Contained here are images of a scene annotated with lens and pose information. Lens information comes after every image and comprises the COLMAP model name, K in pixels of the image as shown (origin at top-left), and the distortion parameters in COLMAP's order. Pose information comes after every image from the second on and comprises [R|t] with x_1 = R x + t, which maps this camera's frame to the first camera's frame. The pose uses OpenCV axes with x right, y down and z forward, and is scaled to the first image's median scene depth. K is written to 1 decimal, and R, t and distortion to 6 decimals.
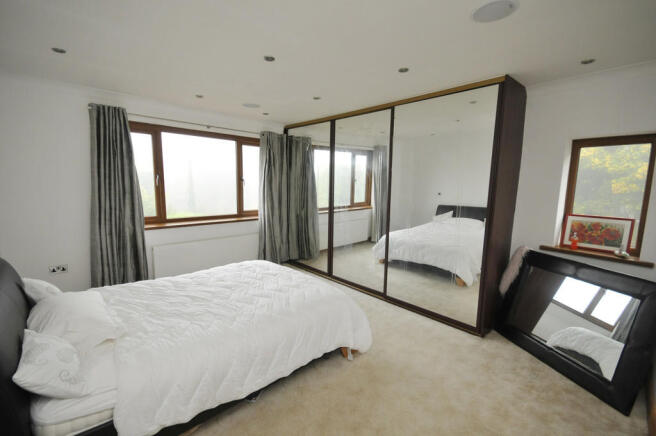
lens RADIAL K [[288.0, 0, 328.0], [0, 288.0, 218.0], [0, 0, 1]] dist [0.000876, 0.000173]
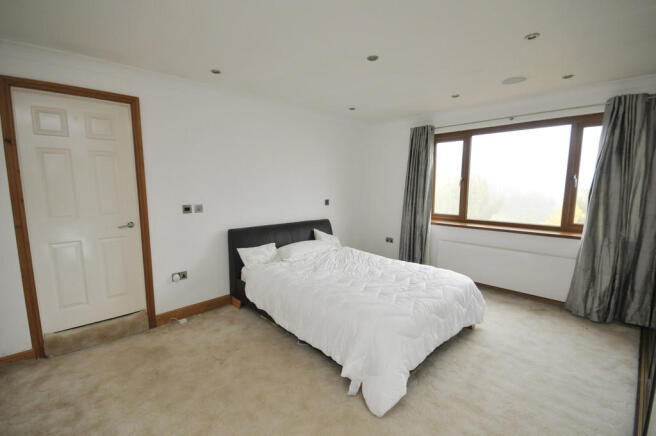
lens RADIAL K [[288.0, 0, 328.0], [0, 288.0, 218.0], [0, 0, 1]] dist [0.000876, 0.000173]
pose [[-0.006935, 0.095278, -0.995427, 0.553416], [-0.121900, 0.987946, 0.095411, -0.045190], [0.992518, 0.122004, 0.004763, 0.575998]]
